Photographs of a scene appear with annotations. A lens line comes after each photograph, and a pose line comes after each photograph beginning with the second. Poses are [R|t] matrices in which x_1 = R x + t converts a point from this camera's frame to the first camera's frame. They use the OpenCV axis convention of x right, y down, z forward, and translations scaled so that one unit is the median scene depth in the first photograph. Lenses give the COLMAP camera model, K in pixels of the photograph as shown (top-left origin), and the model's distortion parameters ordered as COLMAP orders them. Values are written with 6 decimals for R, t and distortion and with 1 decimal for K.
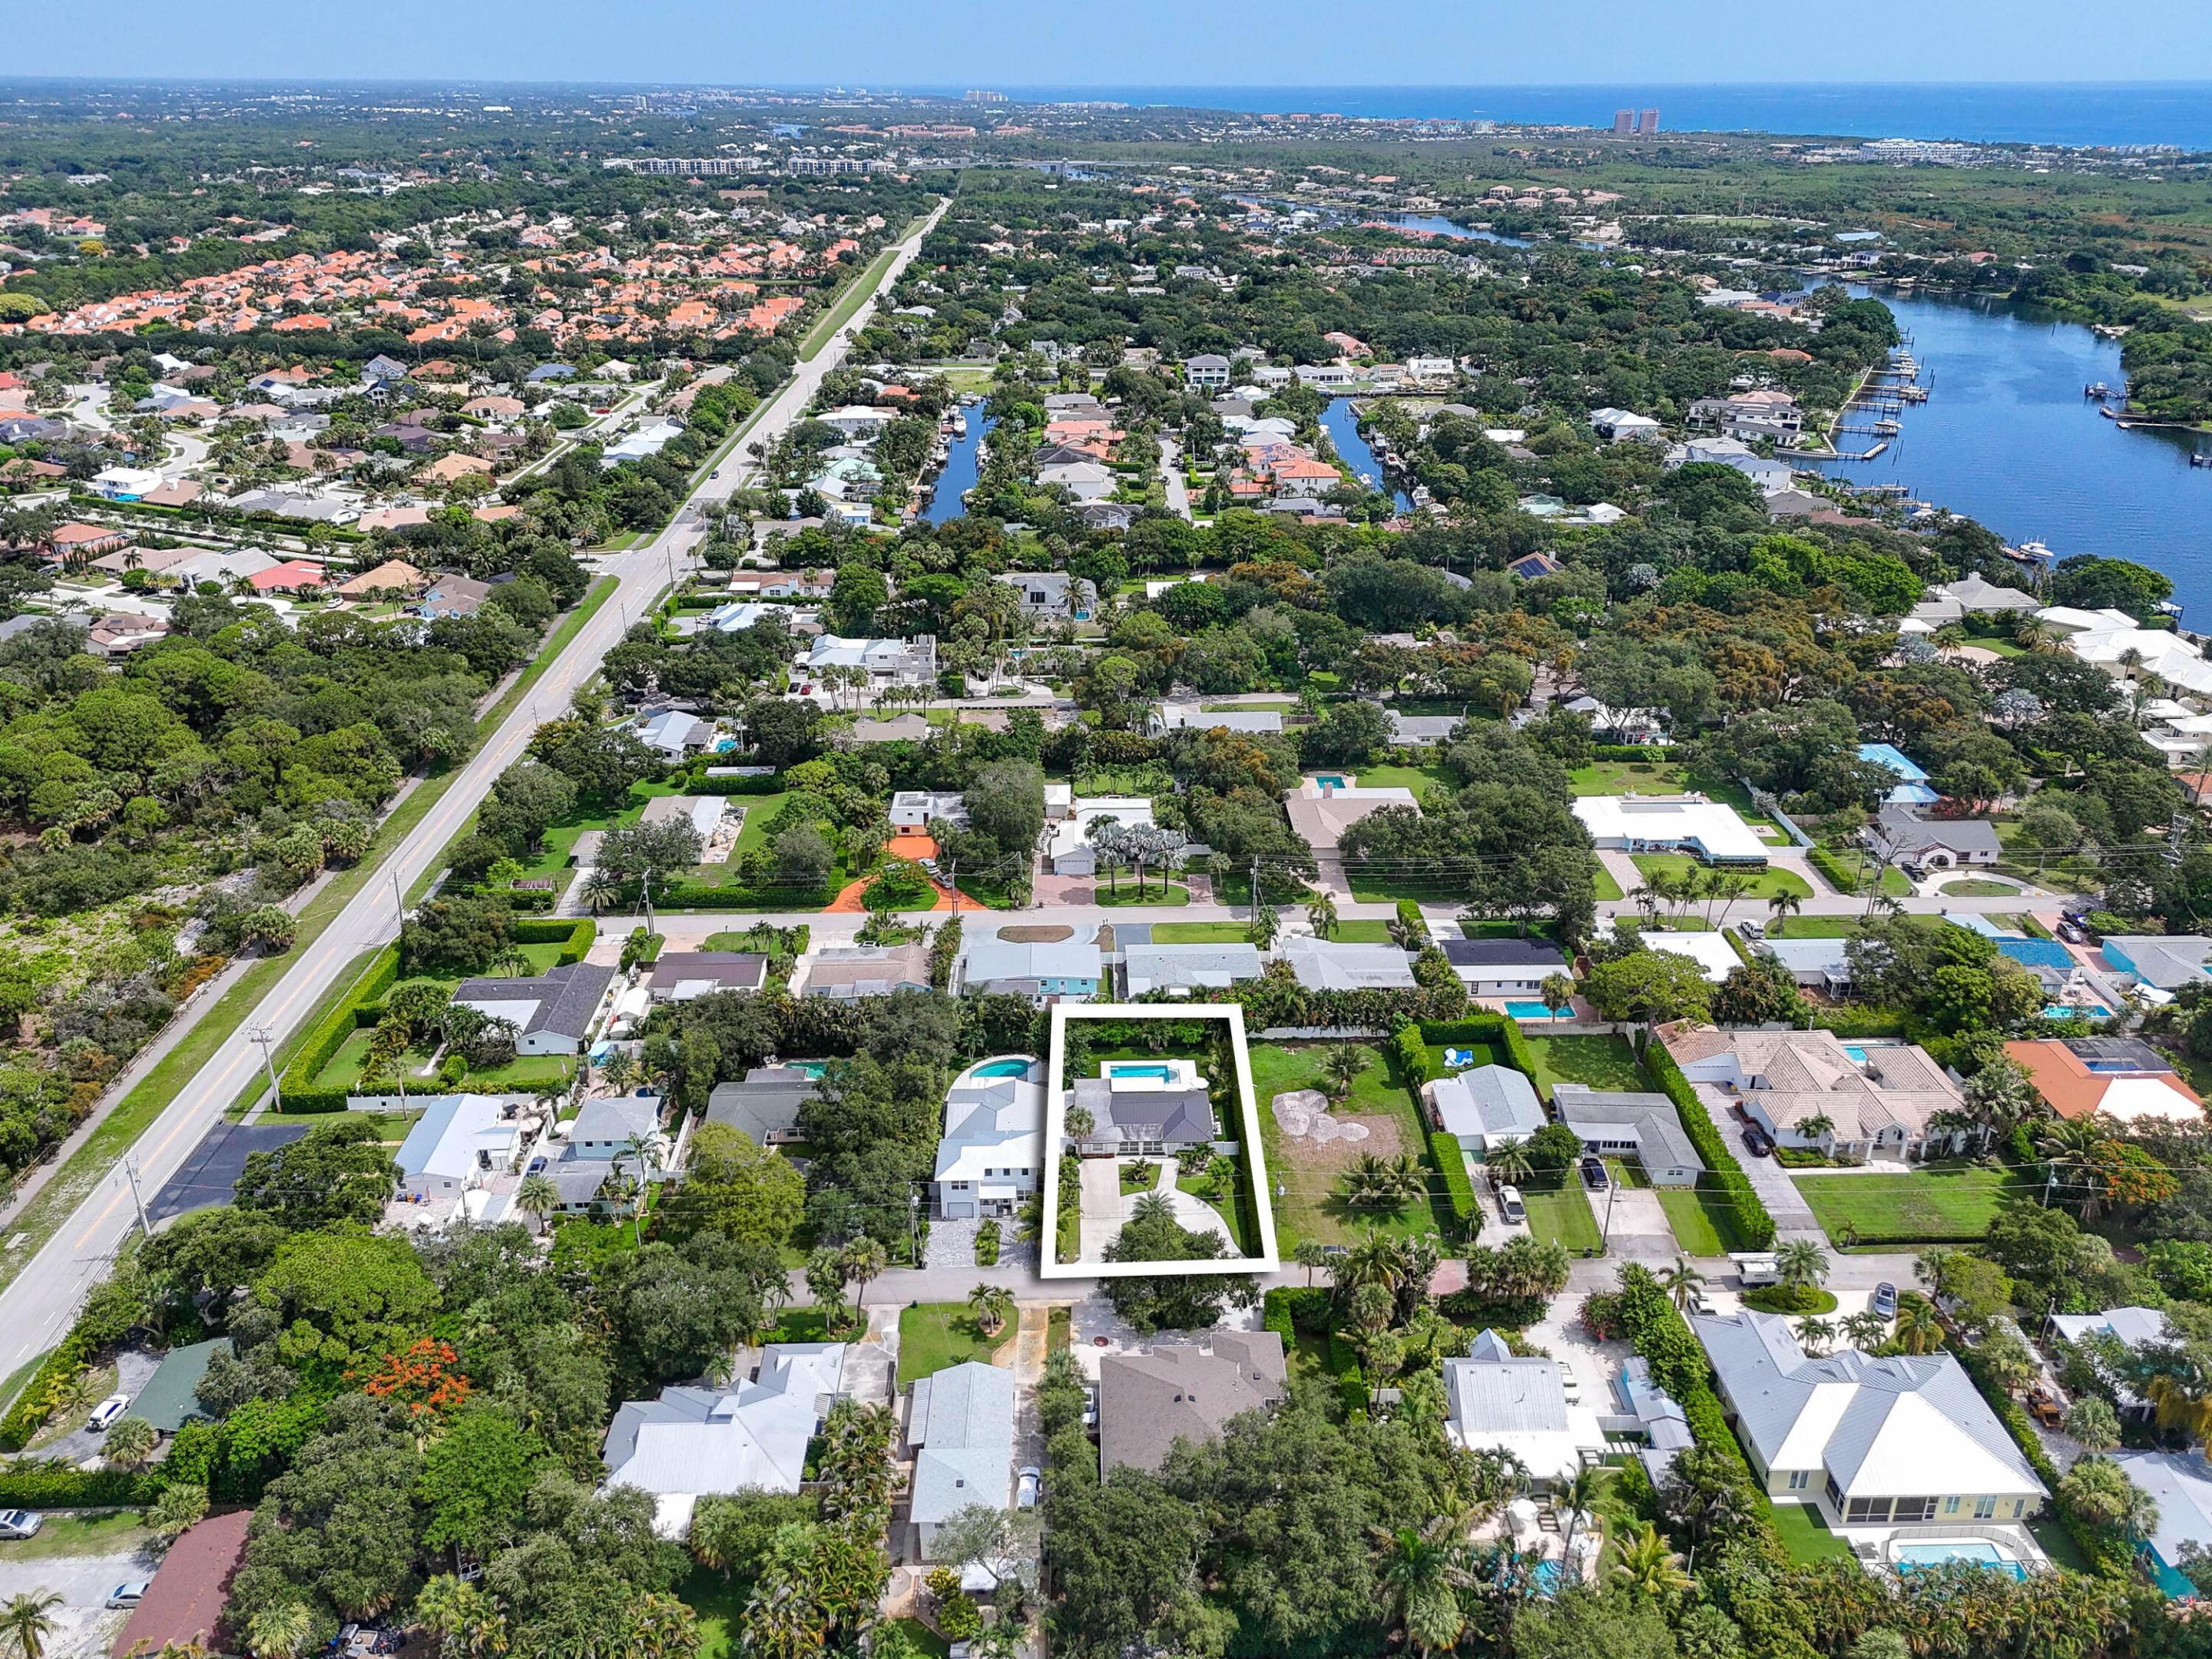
lens RADIAL K [[1619.0, 0, 1106.0], [0, 1619.0, 829.5], [0, 0, 1]] dist [0.076185, -0.071312]
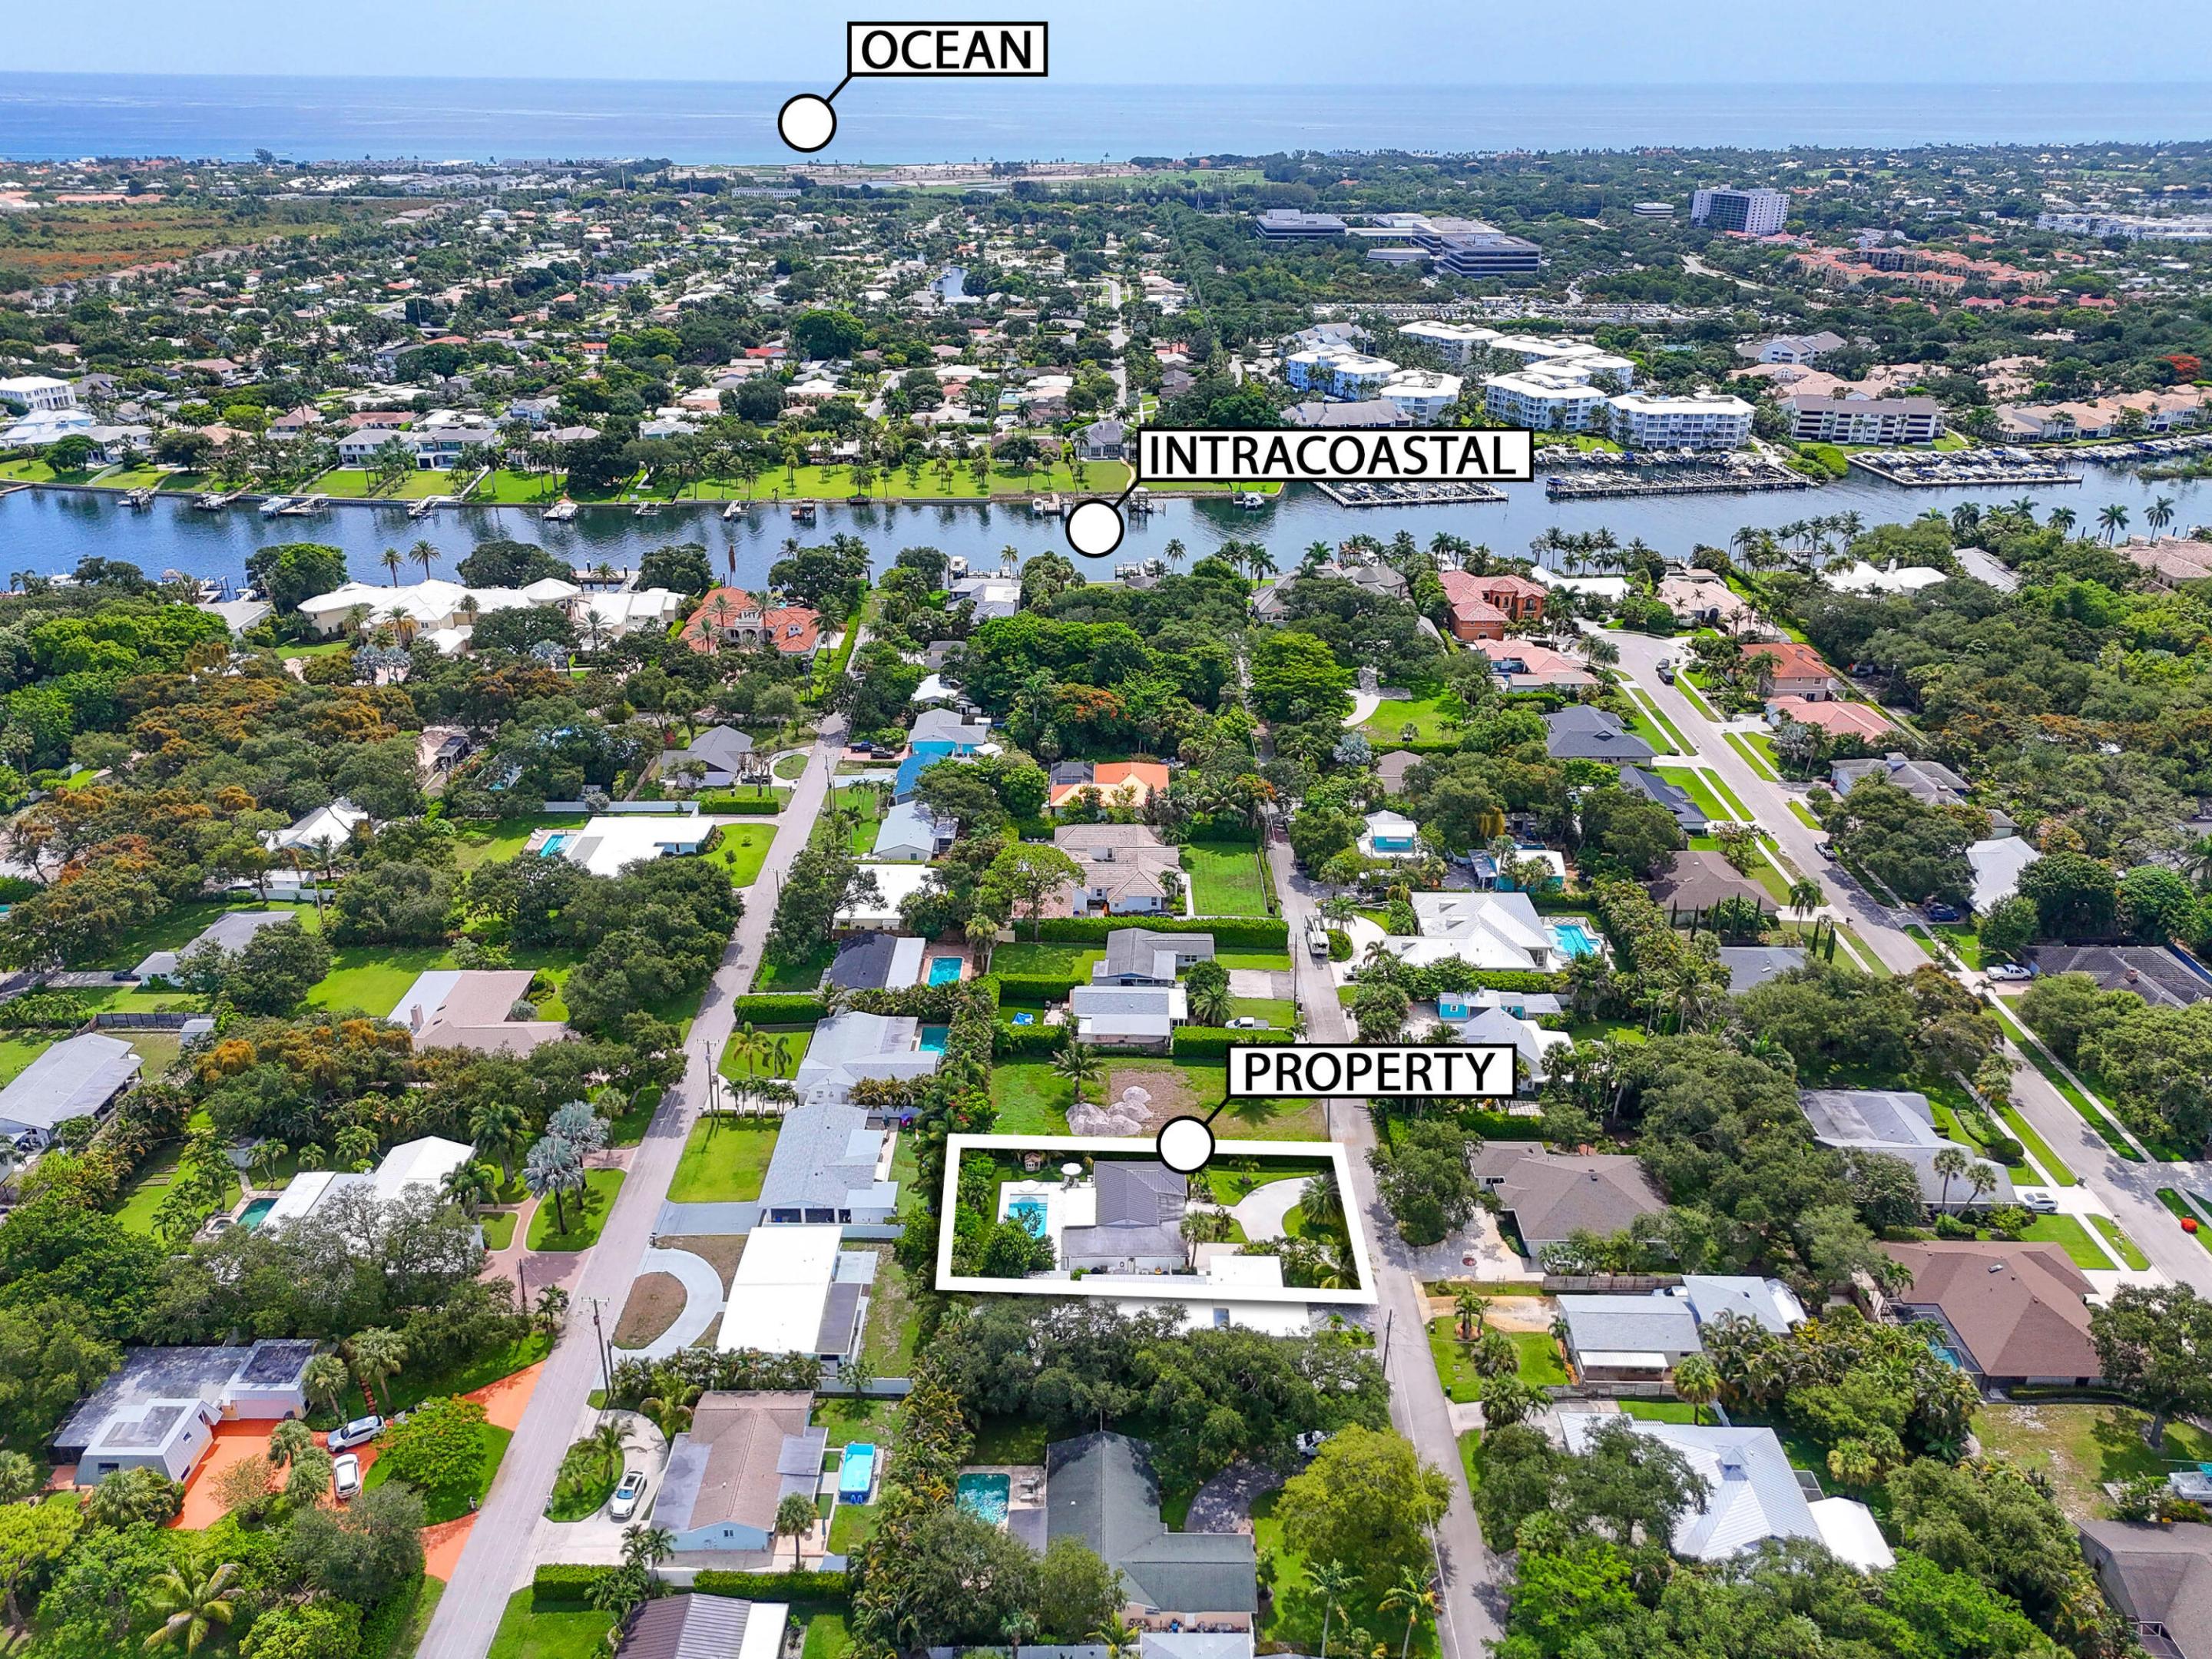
lens RADIAL K [[1619.0, 0, 1106.0], [0, 1619.0, 829.5], [0, 0, 1]] dist [0.076185, -0.071312]
pose [[0.034307, -0.419188, 0.907251, -0.549538], [0.413308, 0.832472, 0.369008, -0.265937], [-0.909945, 0.362315, 0.201814, 0.567505]]
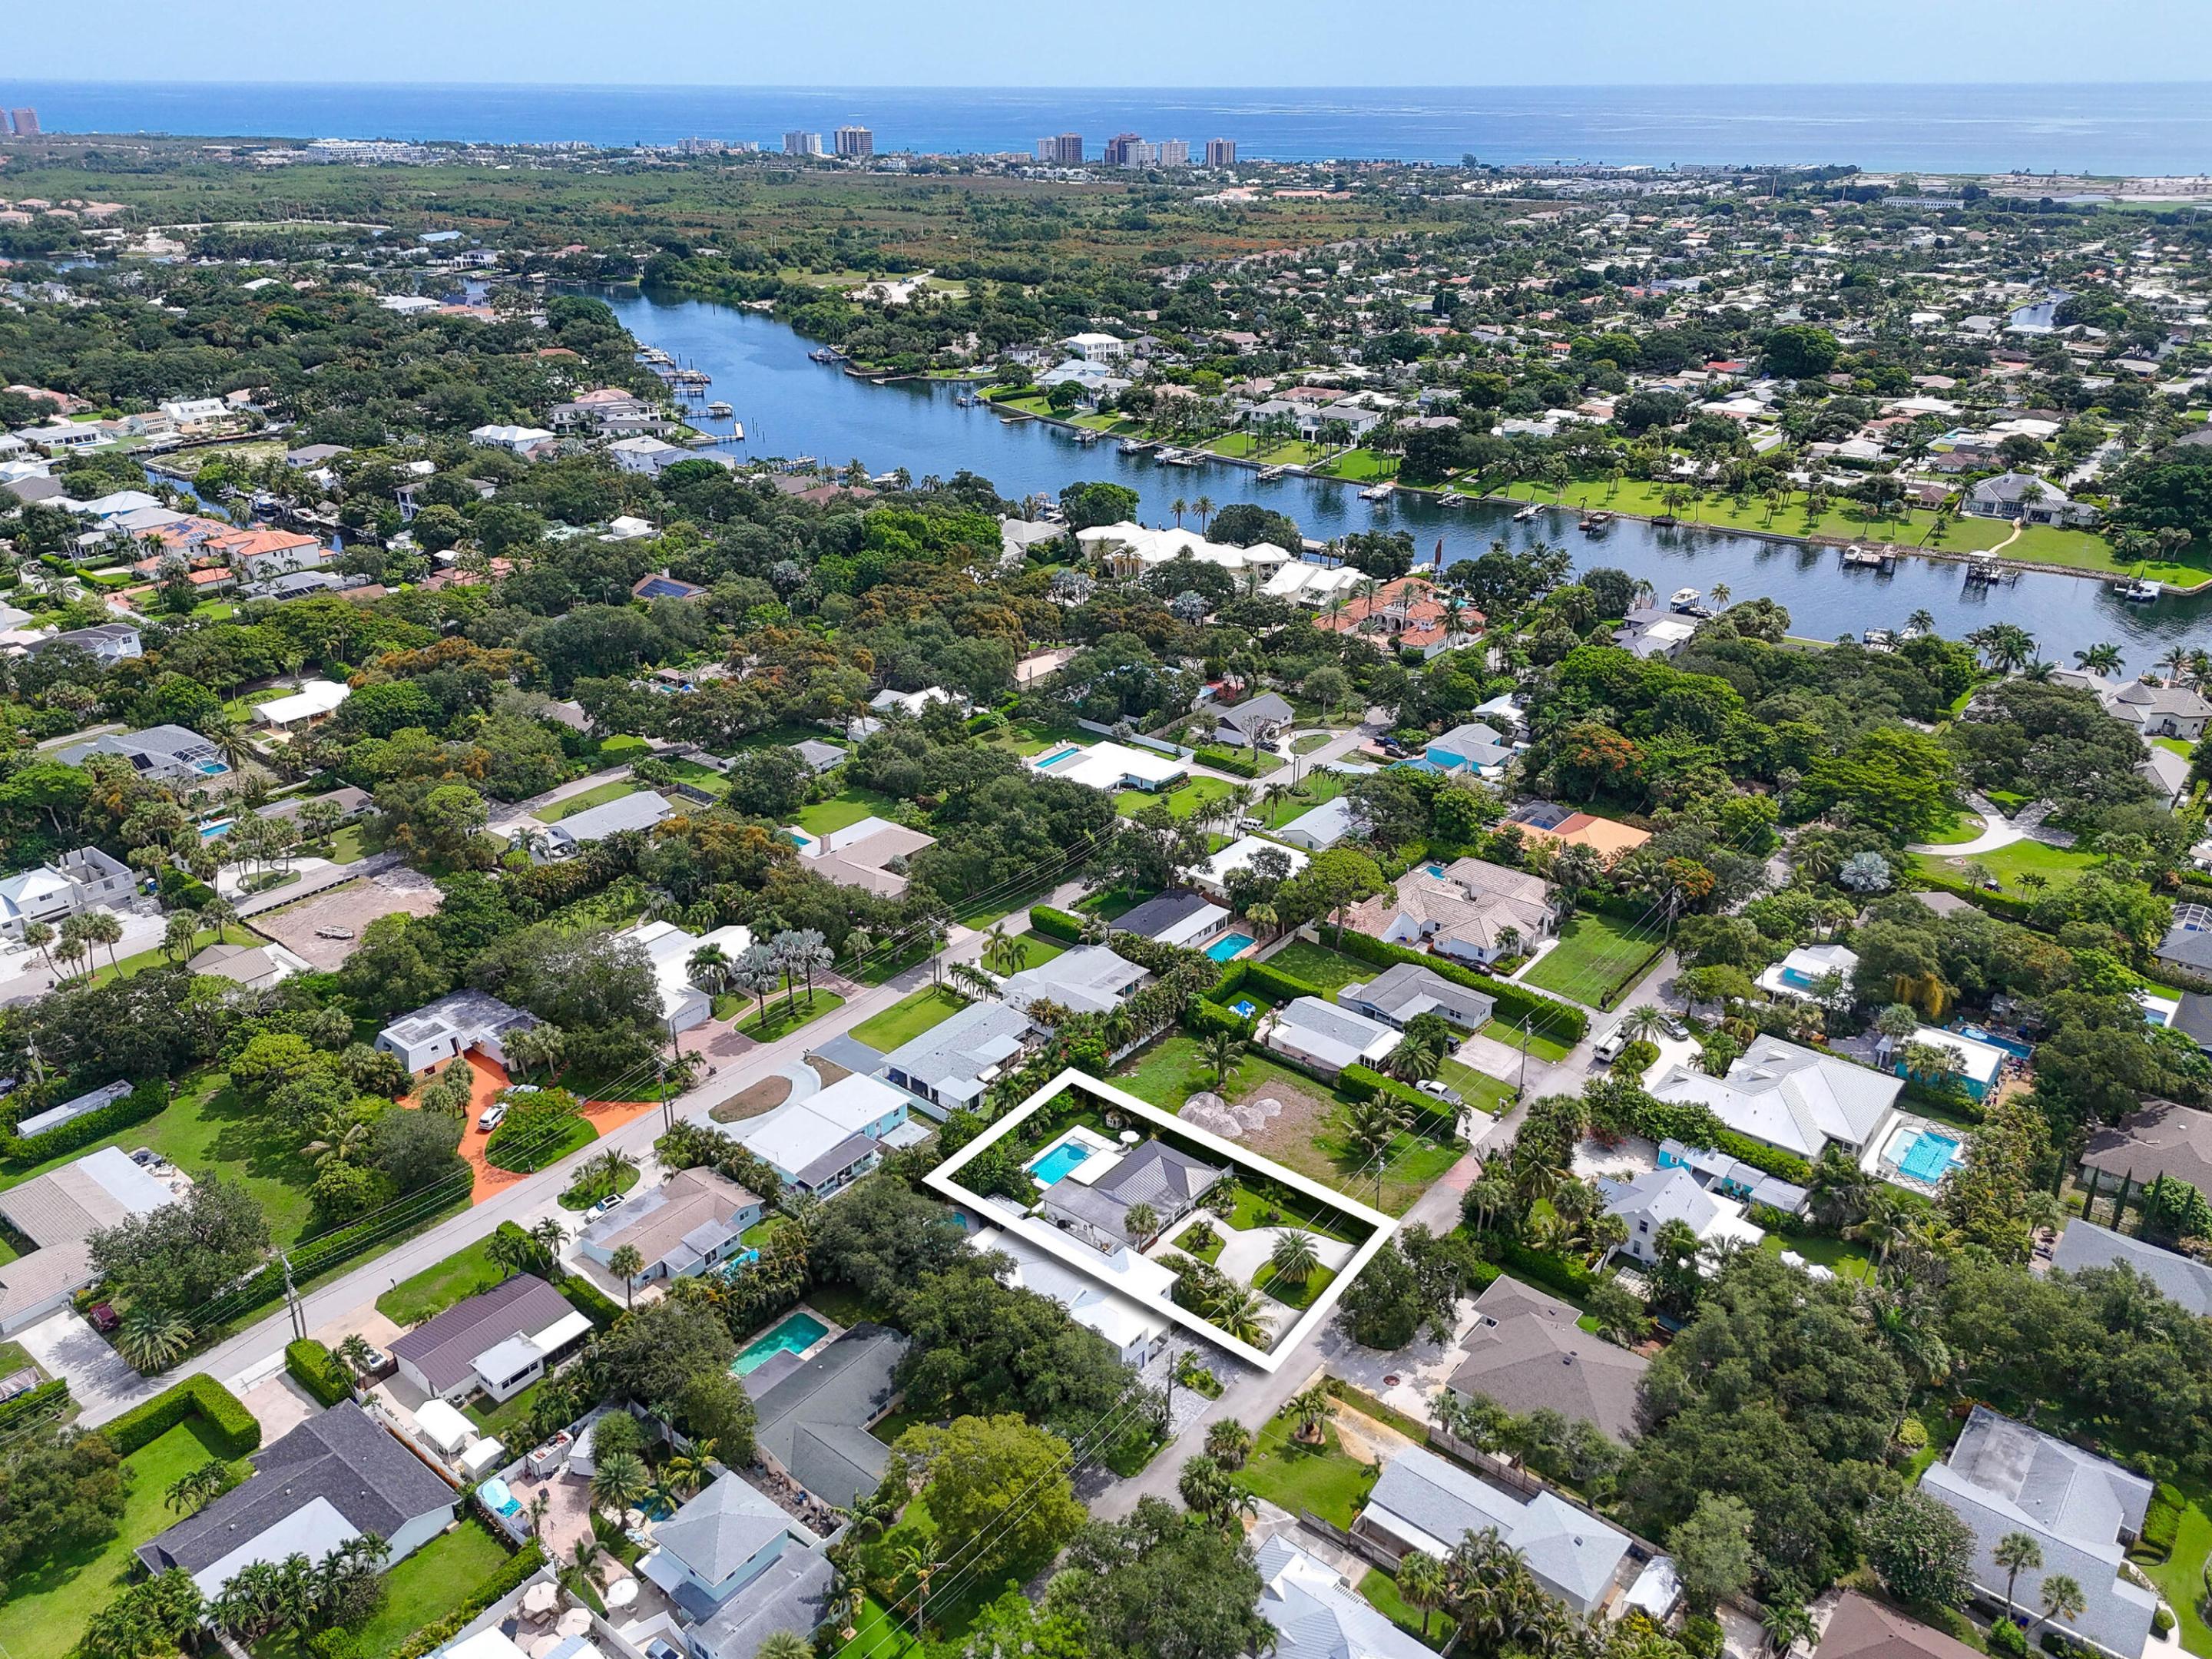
lens RADIAL K [[1619.0, 0, 1106.0], [0, 1619.0, 829.5], [0, 0, 1]] dist [0.076185, -0.071312]
pose [[0.653880, -0.316042, 0.687429, -0.429770], [0.316172, 0.939582, 0.131226, -0.111646], [-0.687369, 0.131540, 0.714297, 0.239246]]
